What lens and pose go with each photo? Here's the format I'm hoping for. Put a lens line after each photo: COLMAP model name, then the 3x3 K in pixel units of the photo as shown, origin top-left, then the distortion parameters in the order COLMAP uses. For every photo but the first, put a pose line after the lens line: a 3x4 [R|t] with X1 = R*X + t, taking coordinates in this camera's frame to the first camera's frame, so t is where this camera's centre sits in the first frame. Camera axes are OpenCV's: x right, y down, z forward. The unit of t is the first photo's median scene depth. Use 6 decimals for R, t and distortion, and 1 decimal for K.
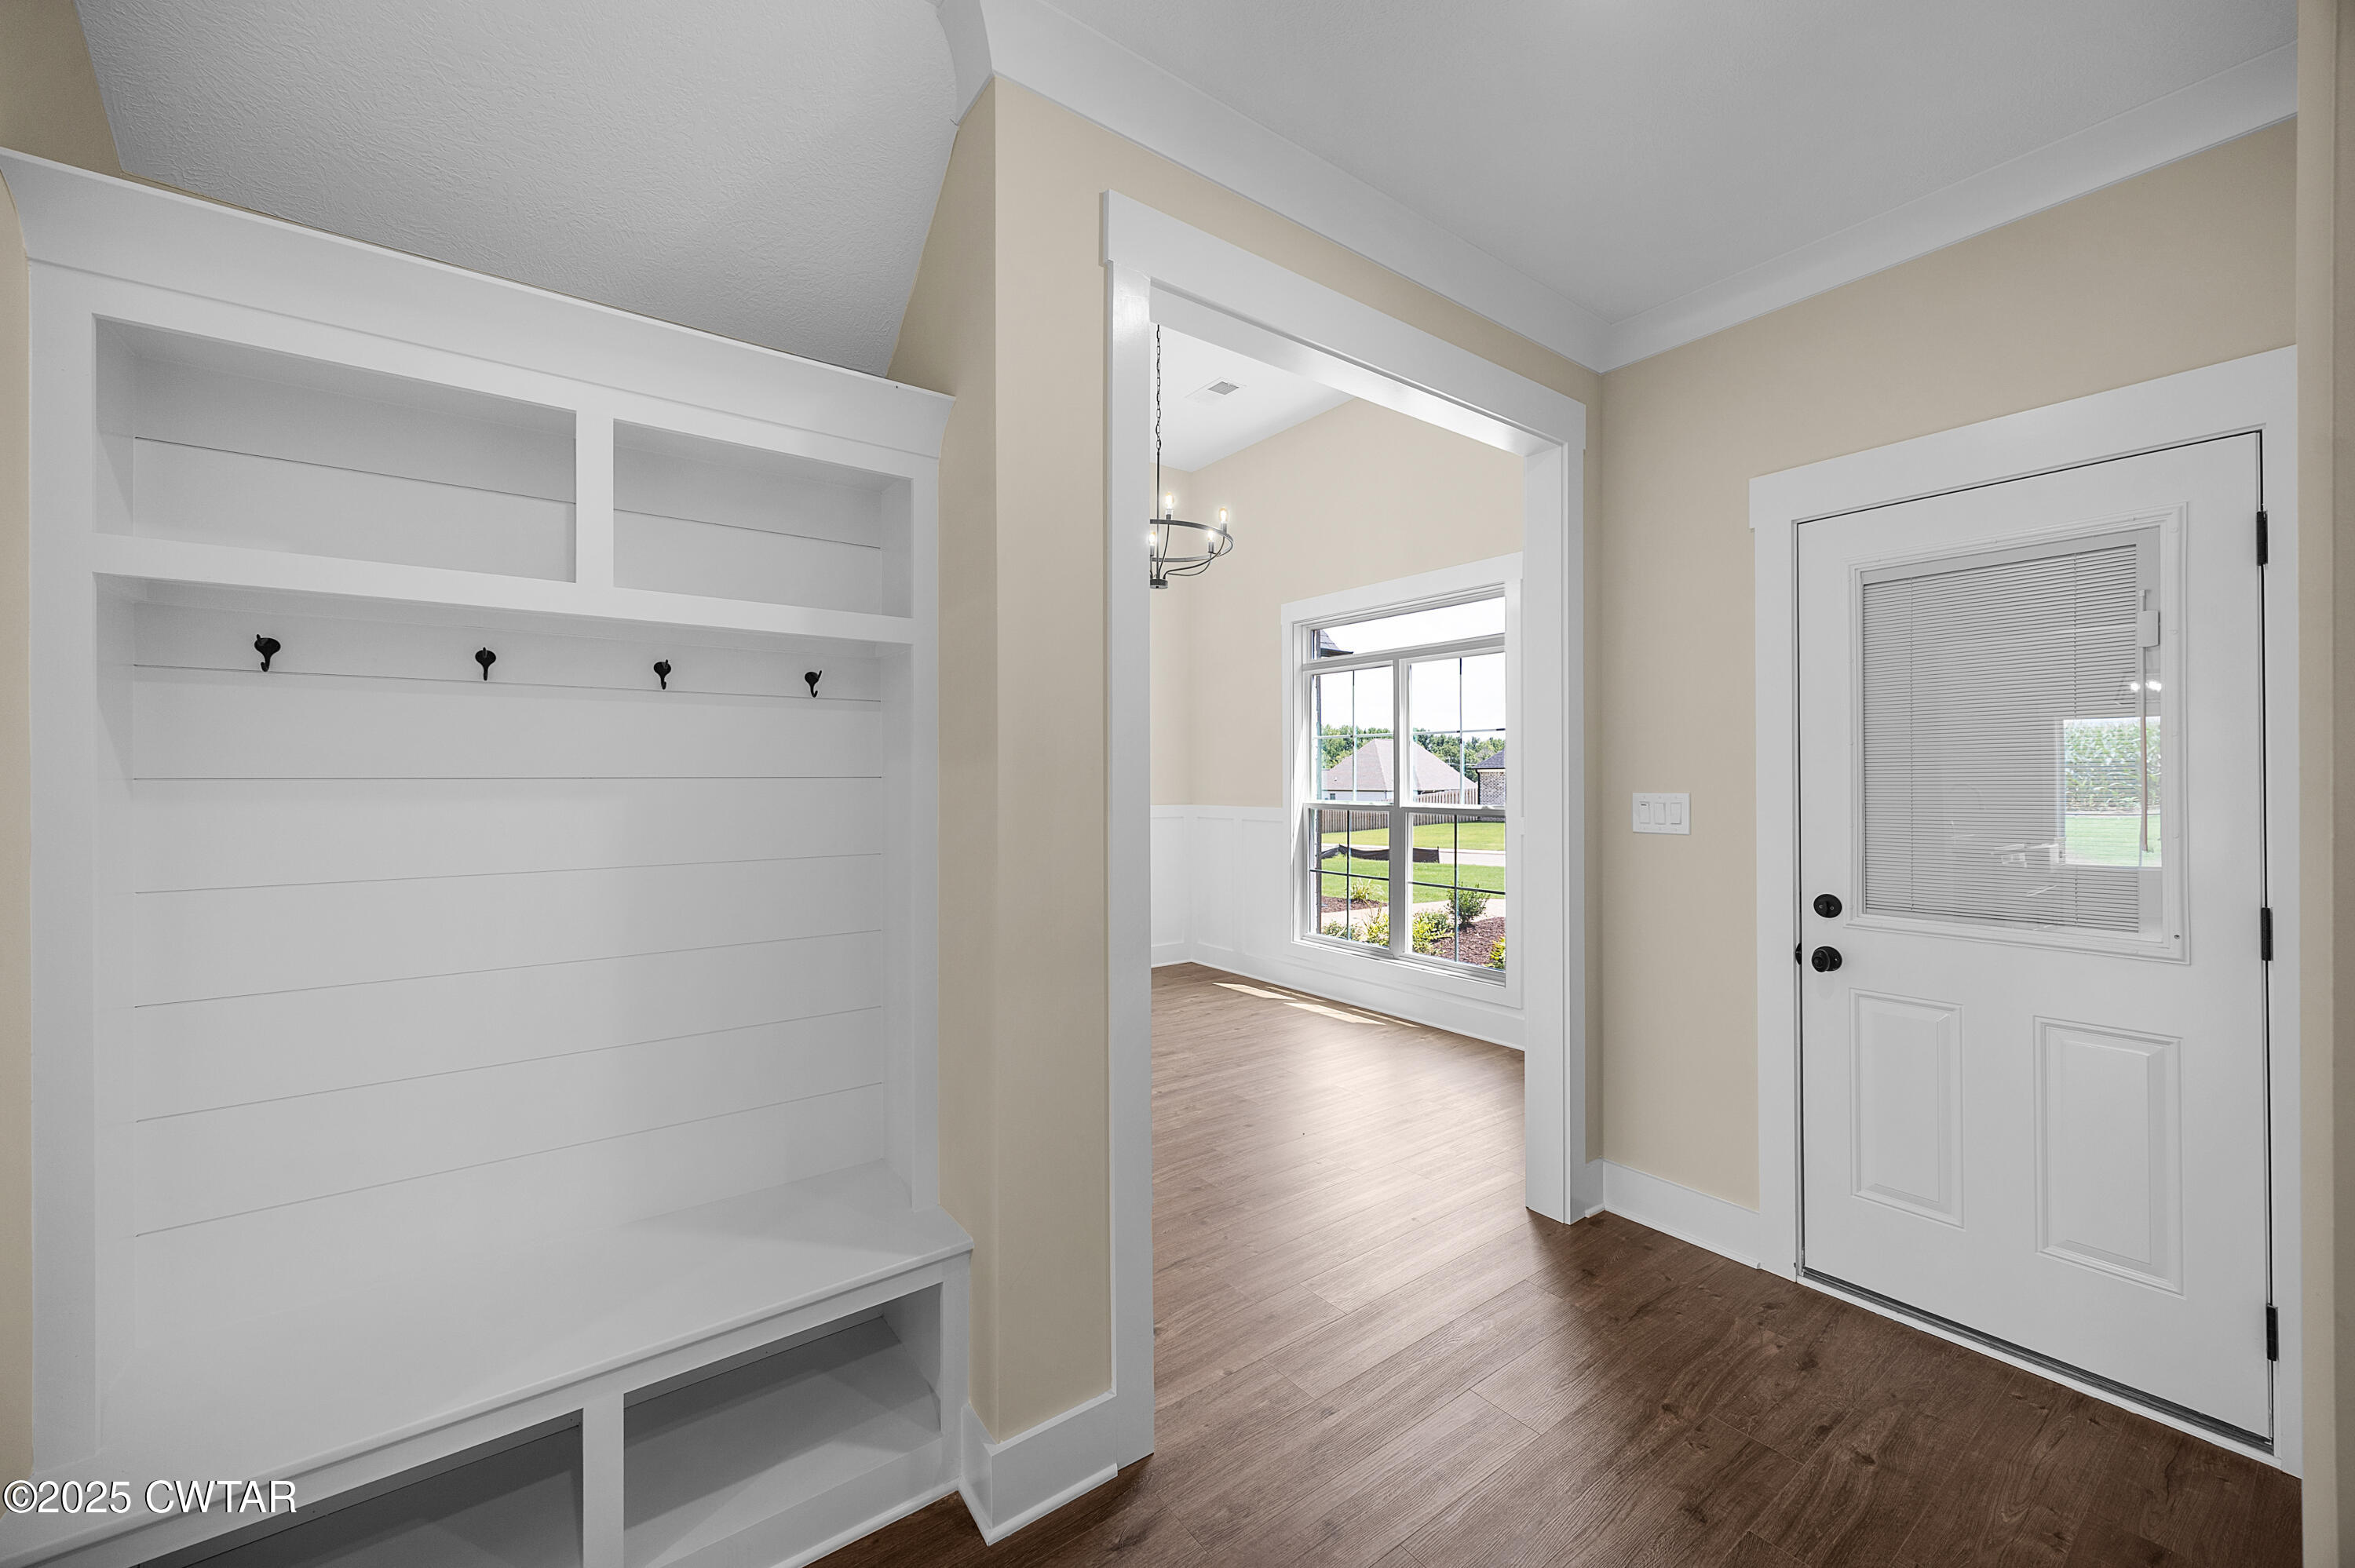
lens RADIAL K [[917.6, 0, 1186.4], [0, 917.6, 785.6], [0, 0, 1]] dist [0.000071, 0.000104]
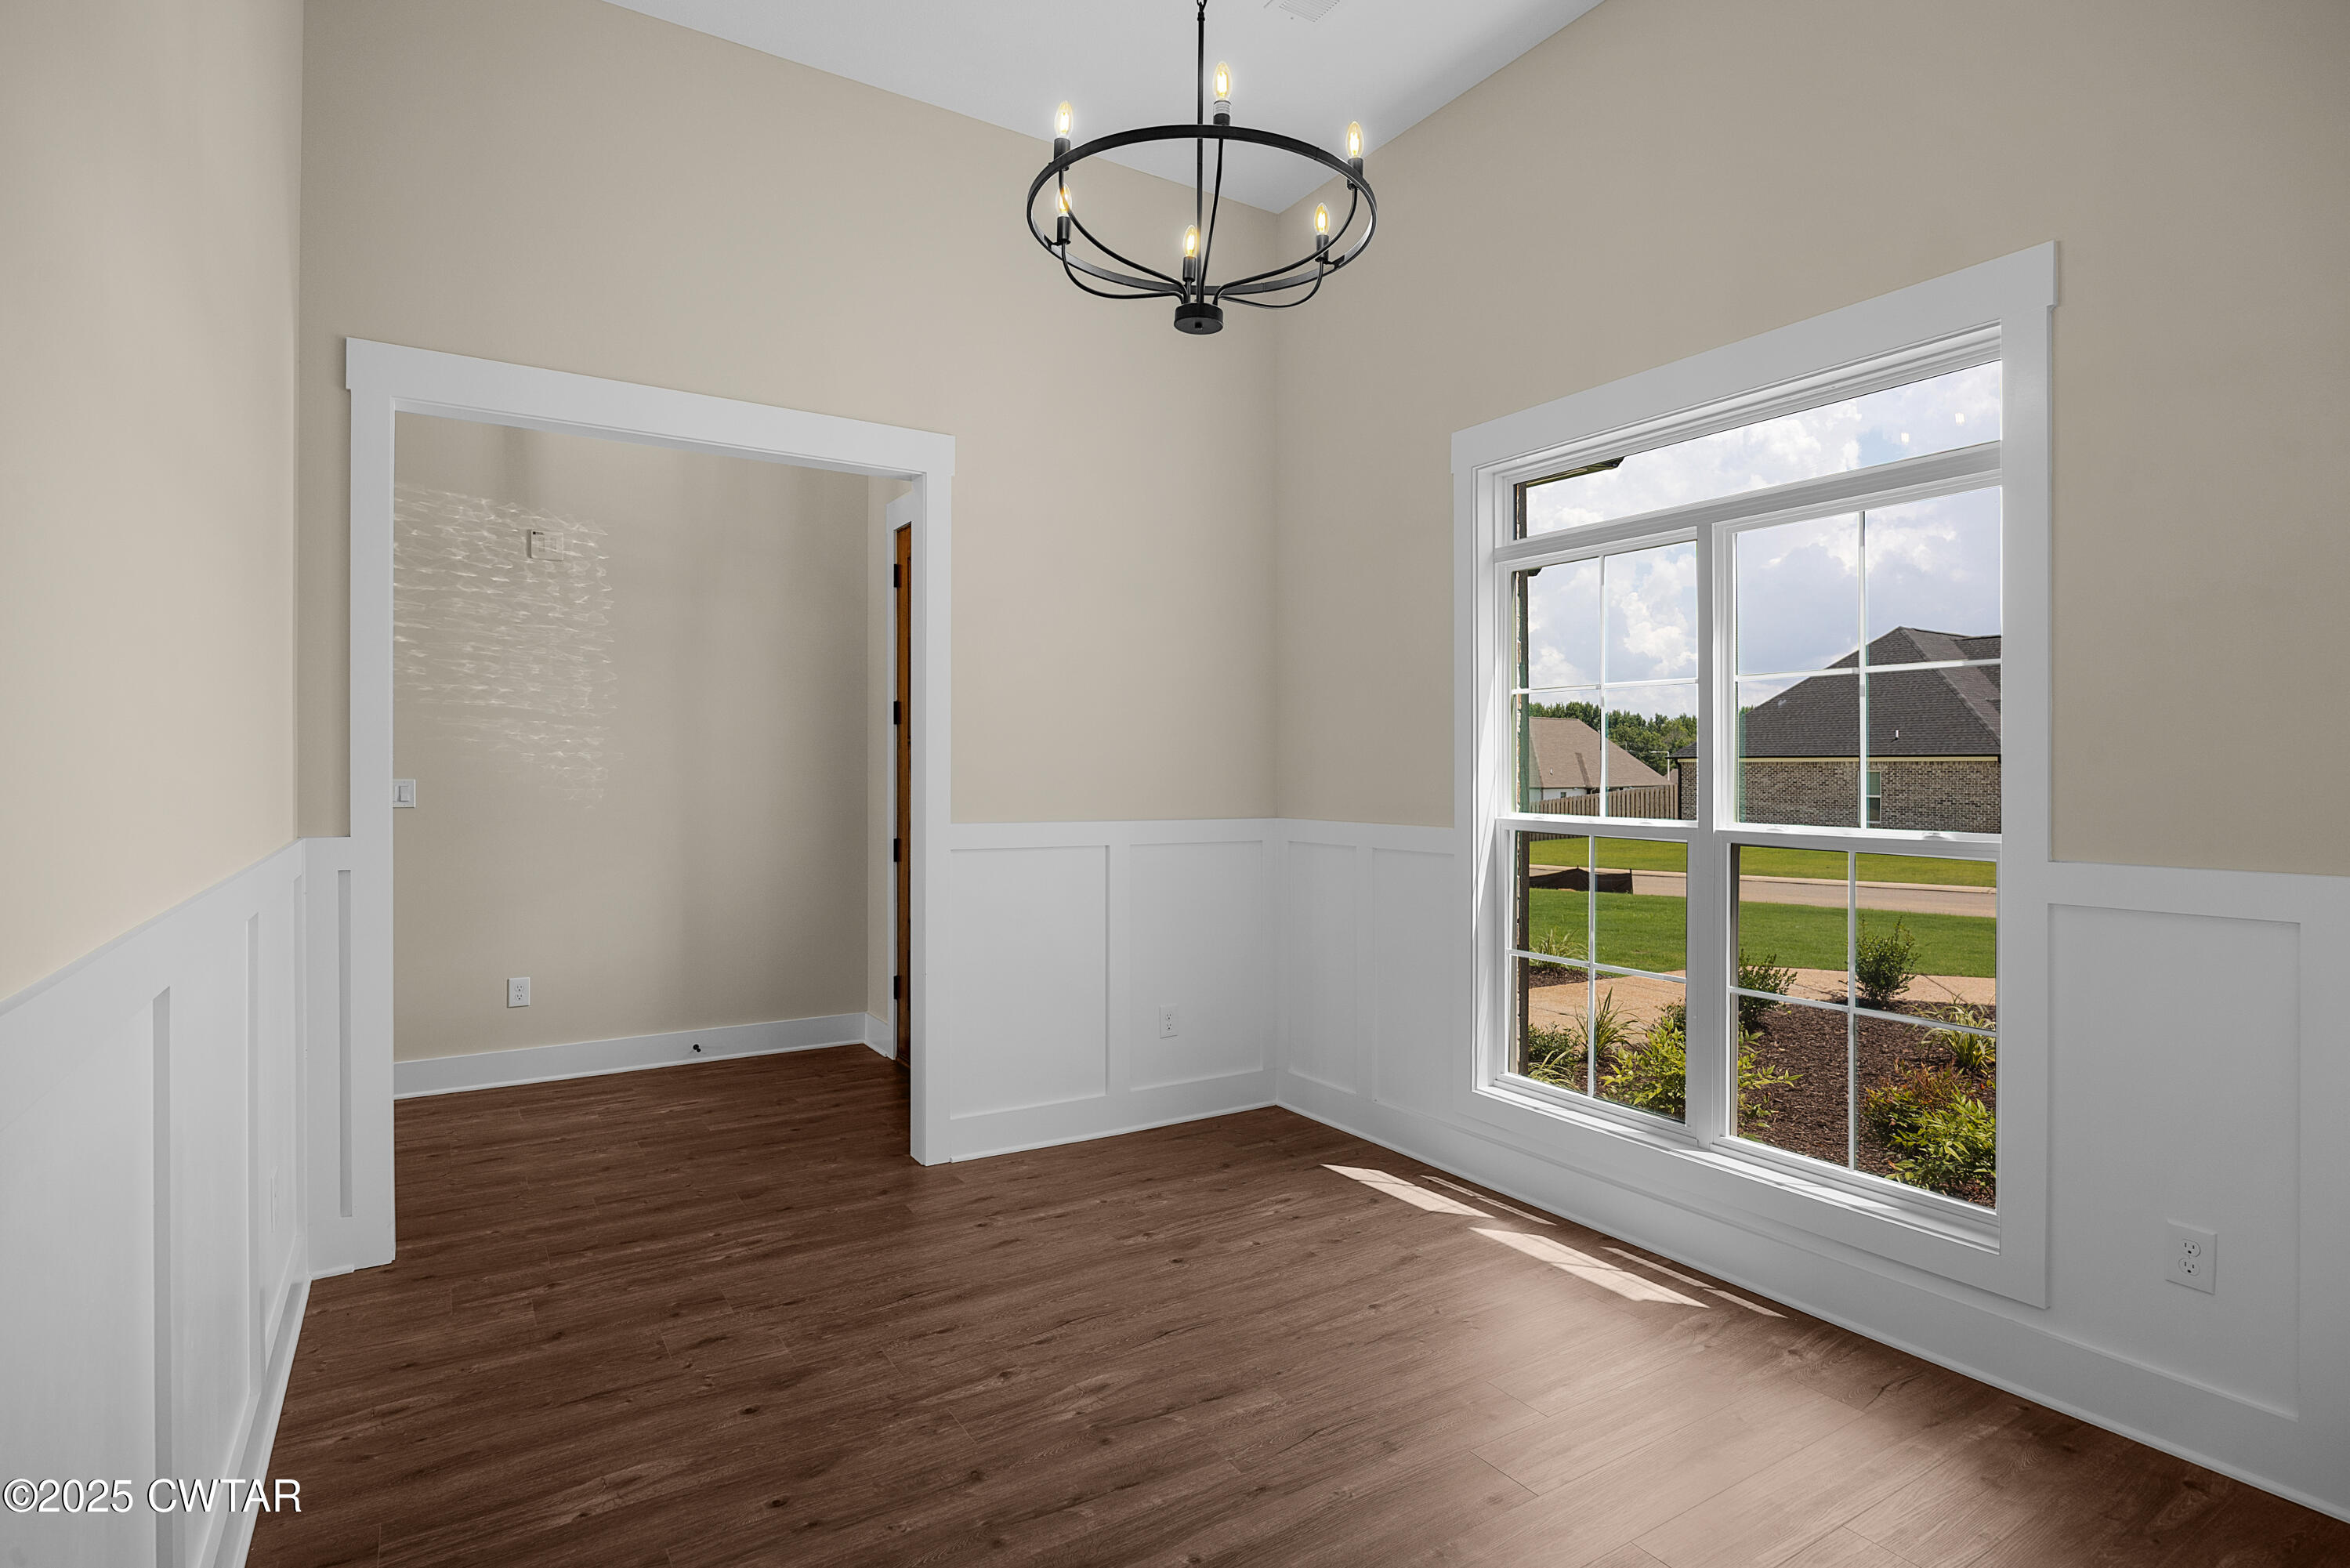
lens RADIAL K [[1186.3, 0, 1175.0], [0, 1186.3, 784.0], [0, 0, 1]] dist [0.003356, 0.000406]
pose [[0.996645, 0.004362, -0.081731, 0.002137], [-0.003994, 0.999981, 0.004664, -0.002548], [0.081750, -0.004322, 0.996644, 0.359654]]
